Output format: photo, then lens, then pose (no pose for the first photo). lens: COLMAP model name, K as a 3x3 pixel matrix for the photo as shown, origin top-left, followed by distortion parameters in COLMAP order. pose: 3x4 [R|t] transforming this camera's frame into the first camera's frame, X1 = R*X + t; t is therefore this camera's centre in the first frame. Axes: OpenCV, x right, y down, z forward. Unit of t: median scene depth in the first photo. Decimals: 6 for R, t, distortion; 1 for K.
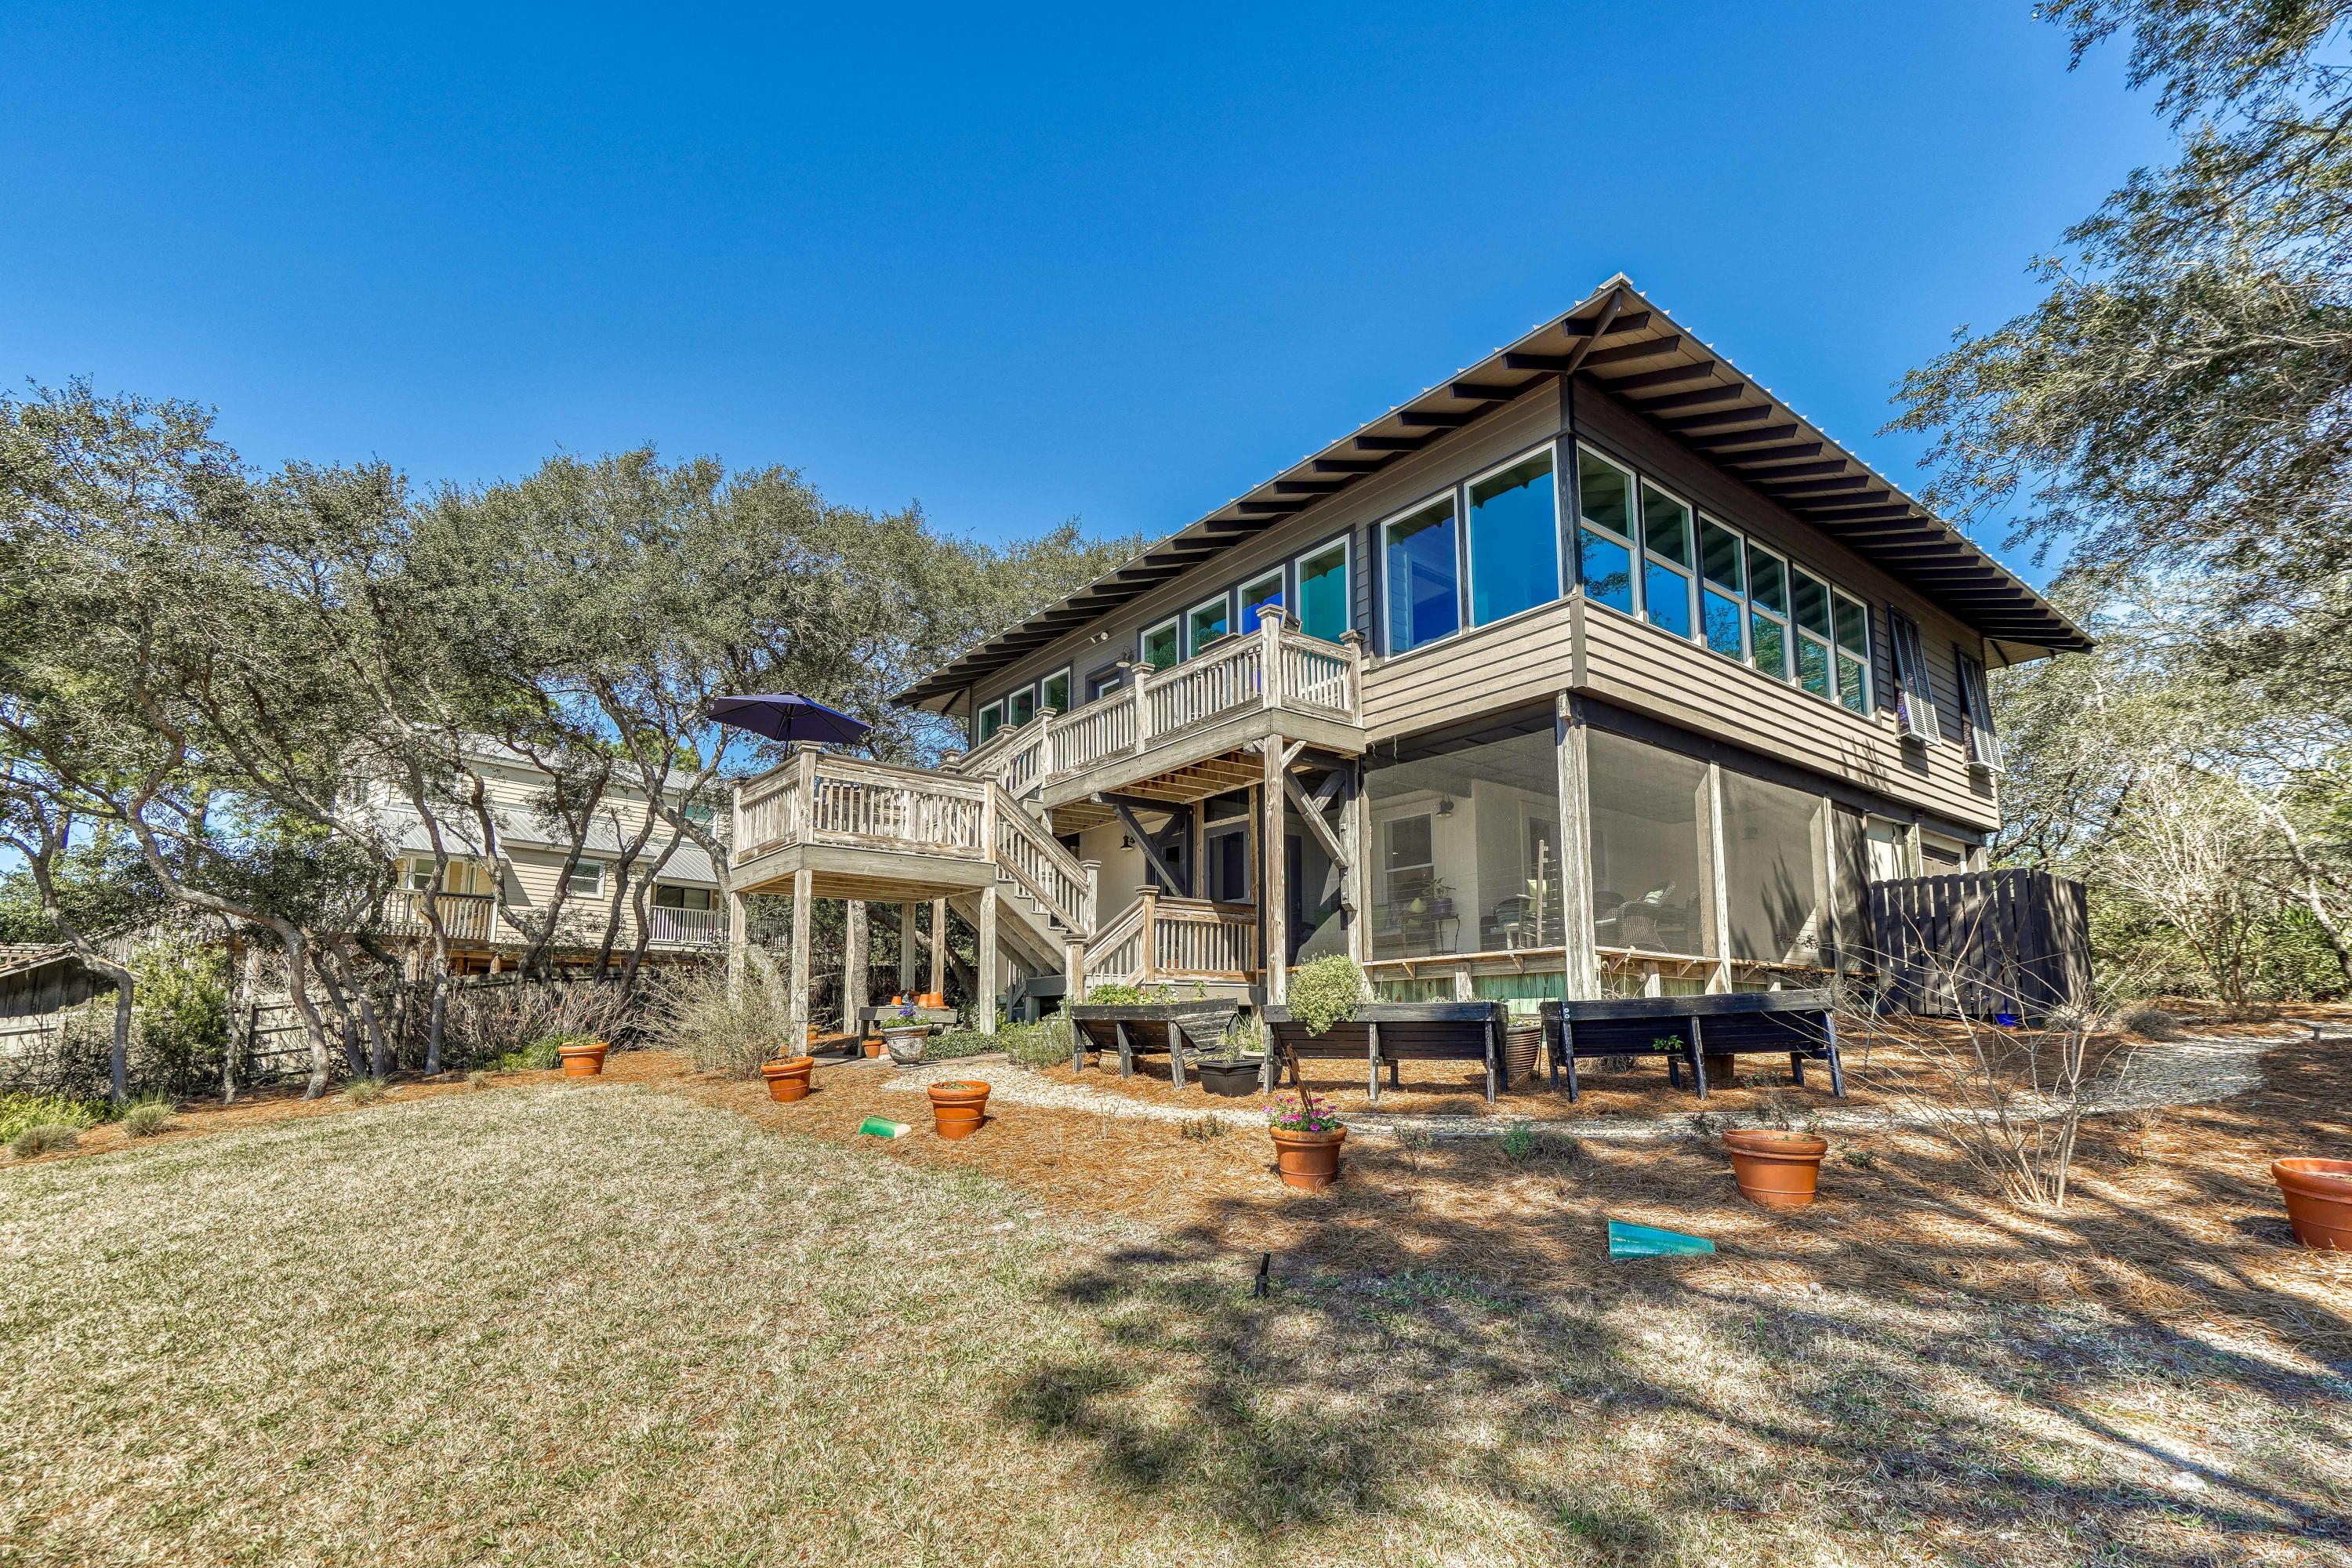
lens RADIAL K [[1054.7, 0, 1155.6], [0, 1054.7, 771.3], [0, 0, 1]] dist [0.046244, -0.001040]
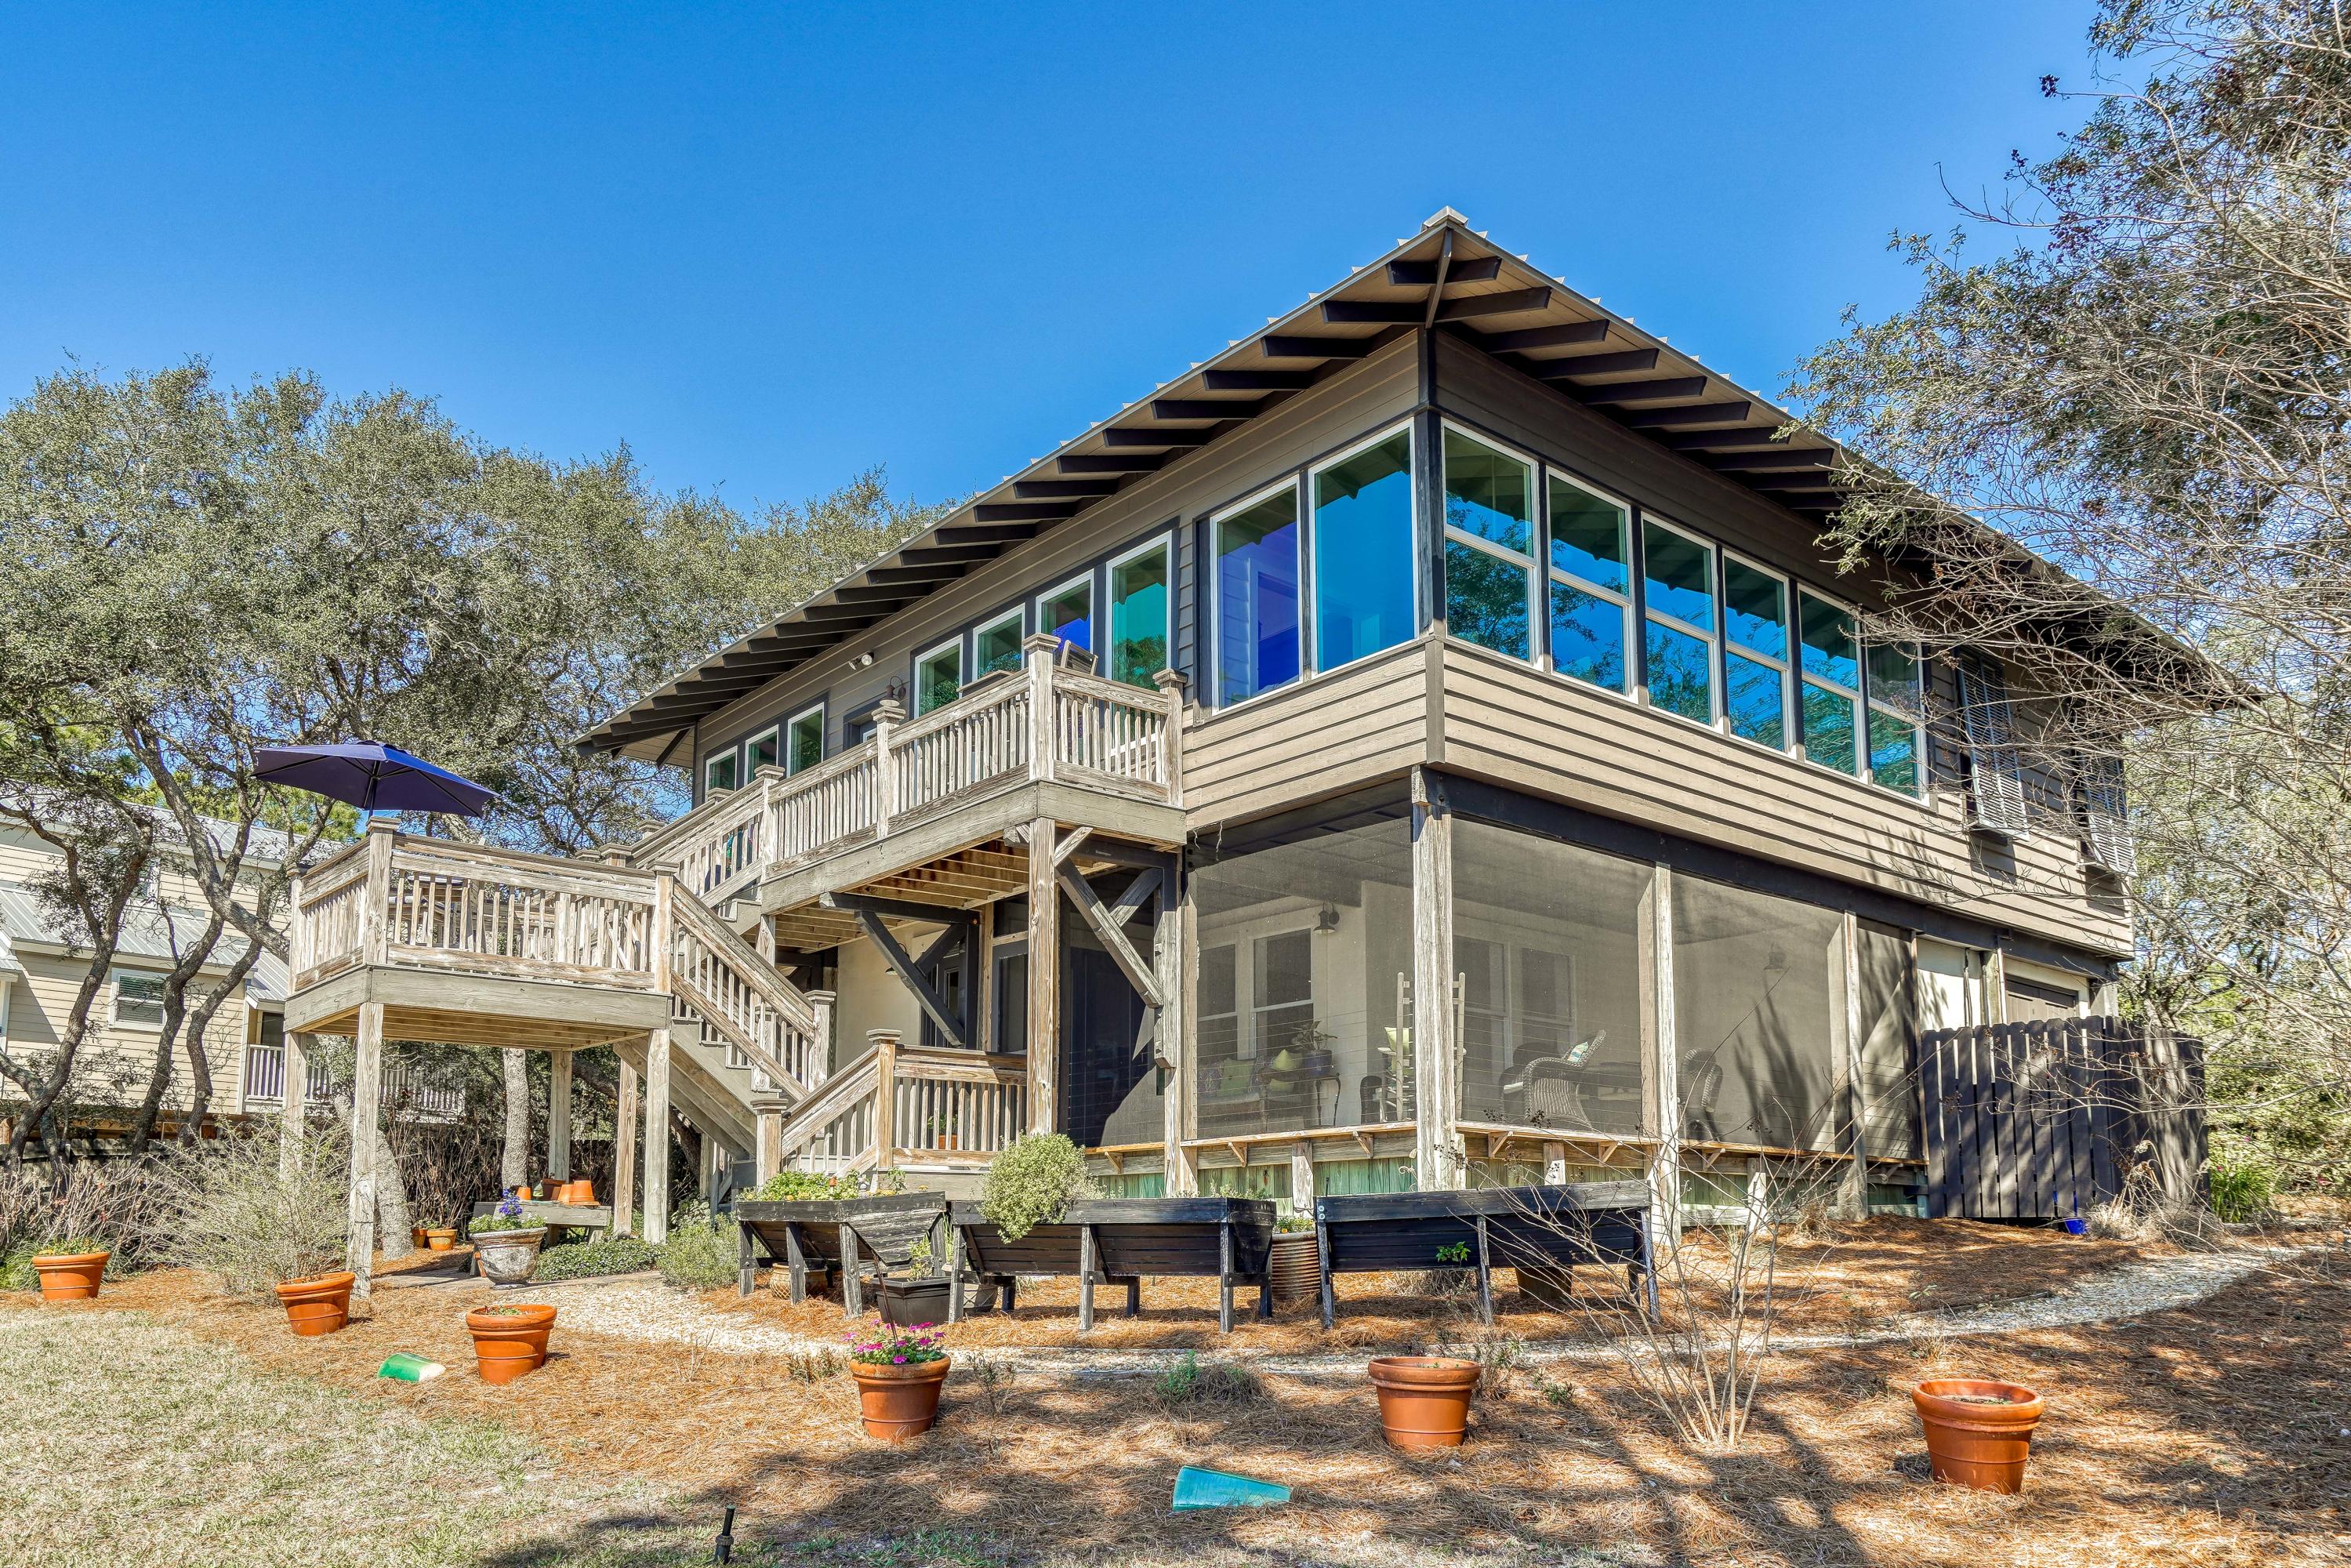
lens RADIAL K [[1673.7, 0, 1172.5], [0, 1673.7, 845.6], [0, 0, 1]] dist [0.054370, -0.028415]
pose [[0.999685, 0.012286, 0.021901, 0.161868], [-0.012442, 0.999898, 0.007008, -0.023581], [-0.021812, -0.007278, 0.999736, -0.110406]]
